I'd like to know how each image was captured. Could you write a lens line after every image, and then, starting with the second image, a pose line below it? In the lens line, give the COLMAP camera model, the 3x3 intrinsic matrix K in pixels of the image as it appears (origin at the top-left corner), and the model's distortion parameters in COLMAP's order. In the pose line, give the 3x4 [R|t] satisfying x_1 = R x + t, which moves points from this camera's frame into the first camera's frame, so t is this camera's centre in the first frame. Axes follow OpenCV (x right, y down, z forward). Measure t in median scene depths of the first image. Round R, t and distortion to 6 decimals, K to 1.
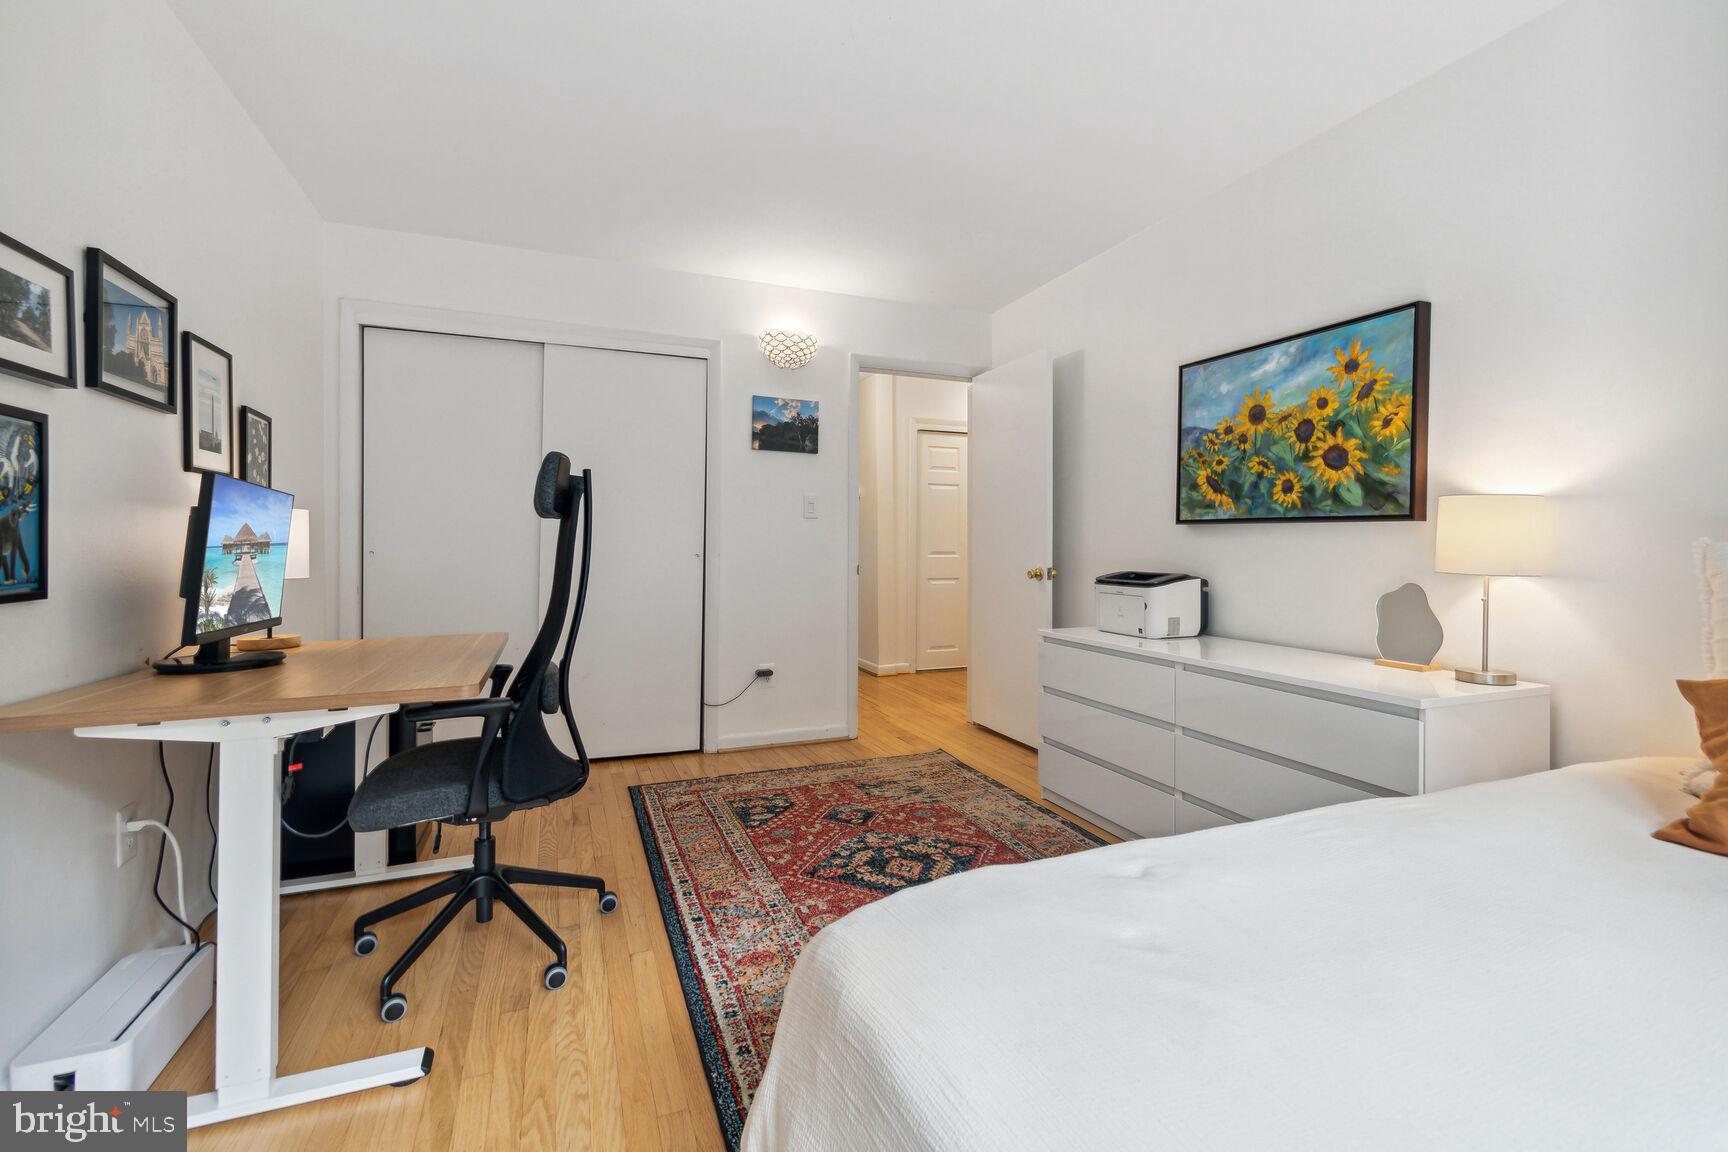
lens RADIAL K [[767.3, 0, 878.0], [0, 767.3, 554.9], [0, 0, 1]] dist [0.000975, -0.000387]
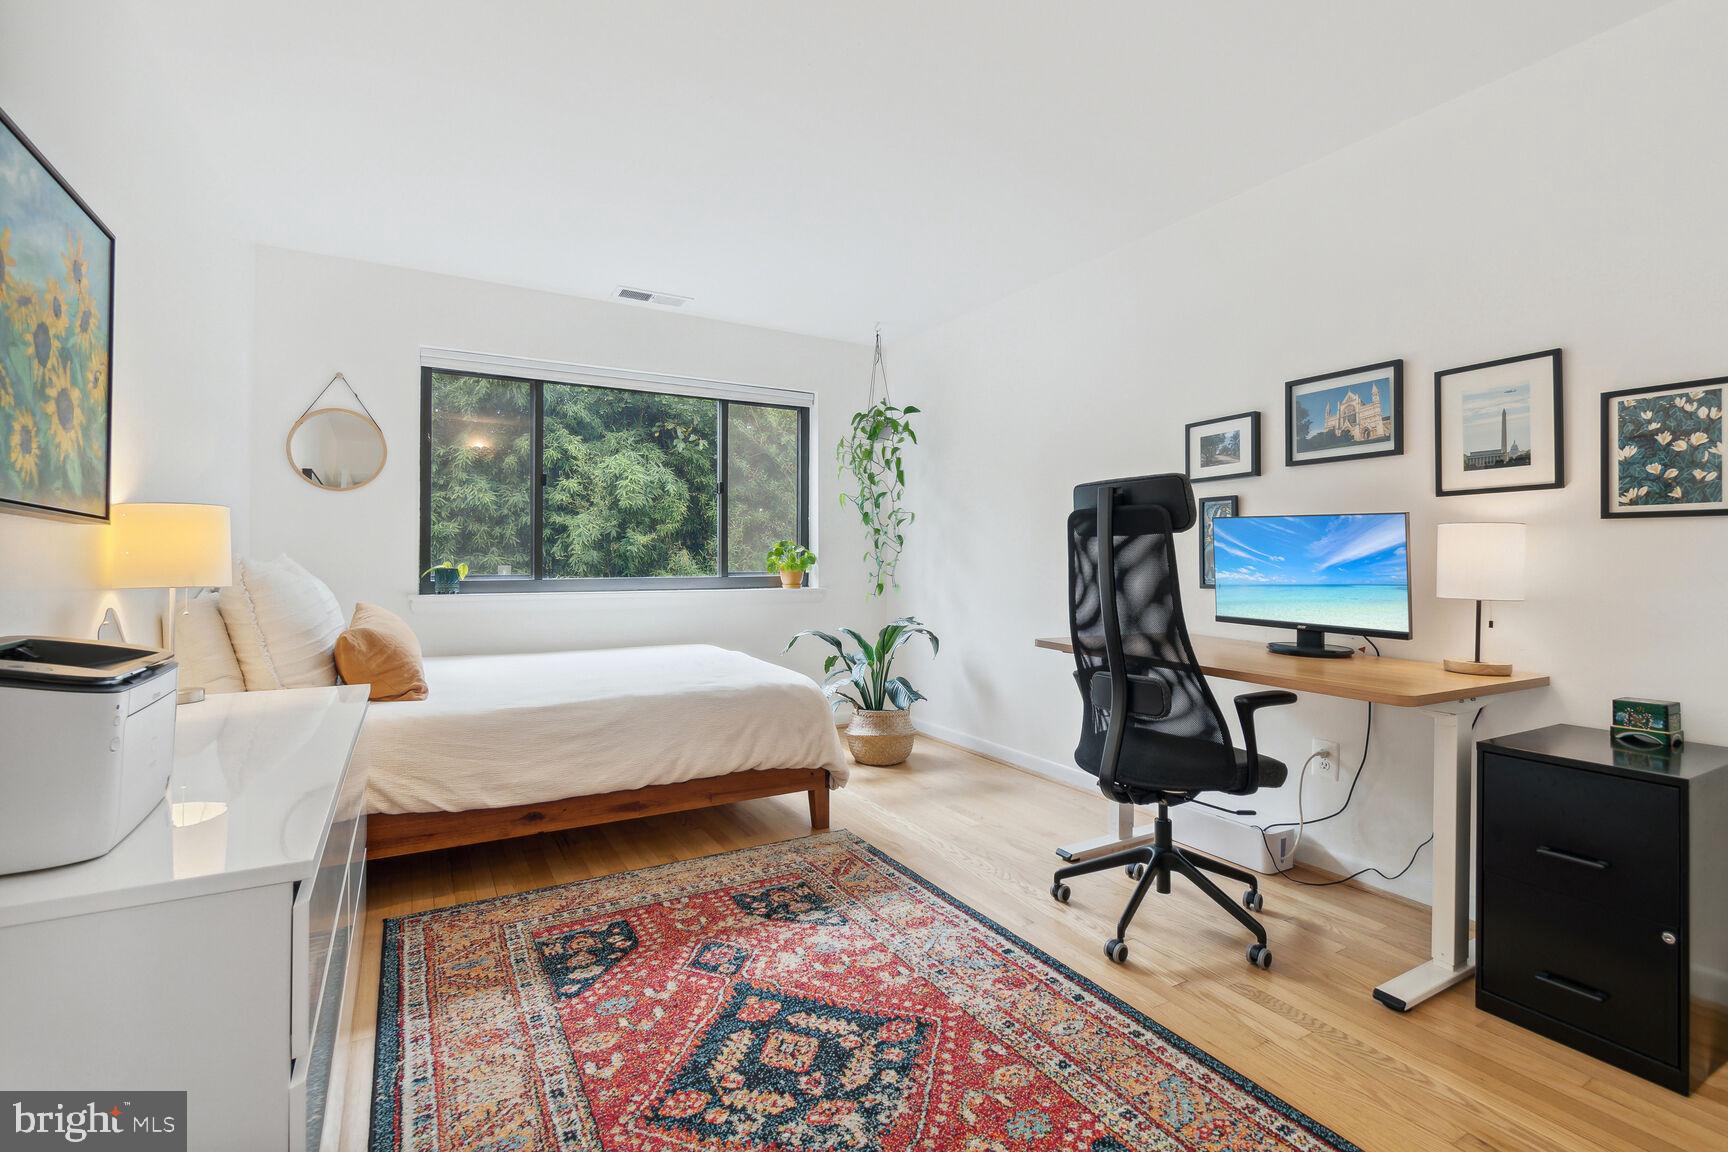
lens RADIAL K [[767.3, 0, 878.0], [0, 767.3, 554.9], [0, 0, 1]] dist [0.000975, -0.000387]
pose [[-0.989196, -0.008195, -0.146370, 0.058283], [-0.009022, 0.999947, 0.004990, -0.019429], [0.146321, 0.006256, -0.989217, 1.632254]]
